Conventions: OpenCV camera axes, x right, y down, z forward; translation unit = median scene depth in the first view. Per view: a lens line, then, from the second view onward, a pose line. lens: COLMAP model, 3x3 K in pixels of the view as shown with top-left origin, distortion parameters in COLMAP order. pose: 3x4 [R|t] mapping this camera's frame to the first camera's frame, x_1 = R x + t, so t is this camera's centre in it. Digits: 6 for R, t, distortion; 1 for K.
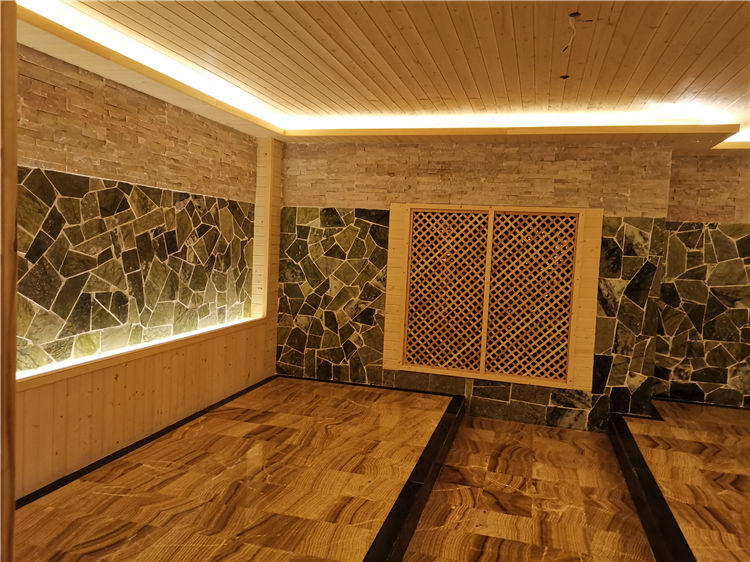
lens RADIAL K [[584.8, 0, 375.0], [0, 584.8, 281.0], [0, 0, 1]] dist [0.049545, -0.001718]
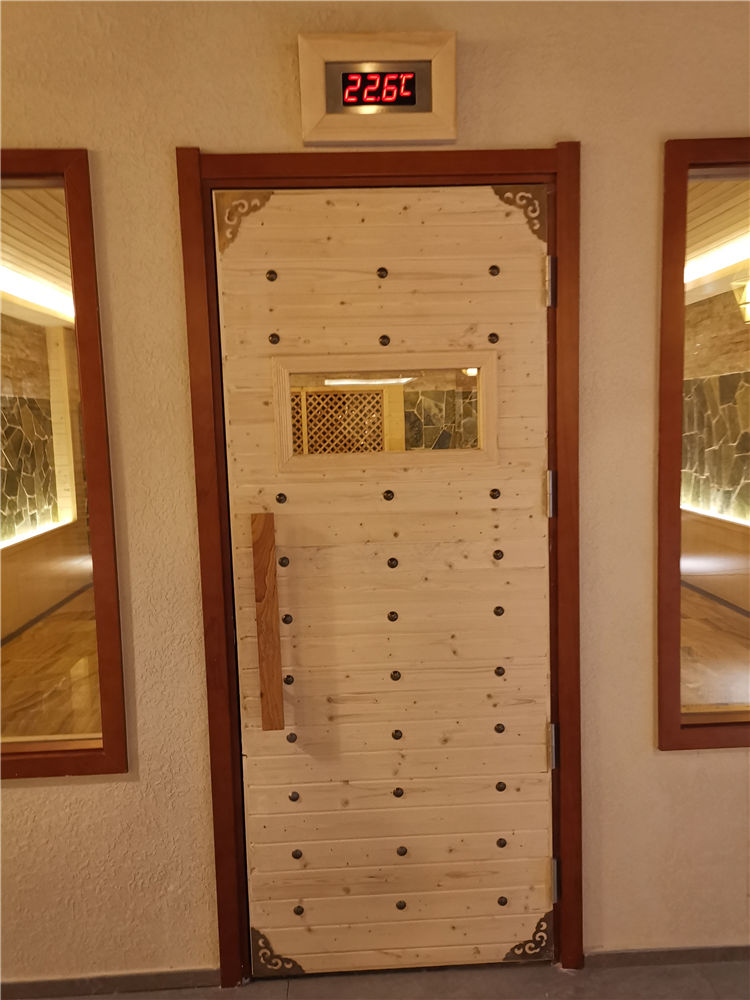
lens RADIAL K [[779.7, 0, 375.0], [0, 779.7, 500.0], [0, 0, 1]] dist [0.049545, -0.001718]
pose [[0.947470, -0.104618, 0.302250, -0.117123], [0.093453, 0.994306, 0.051210, 0.010720], [-0.305886, -0.020274, 0.951852, -0.350474]]
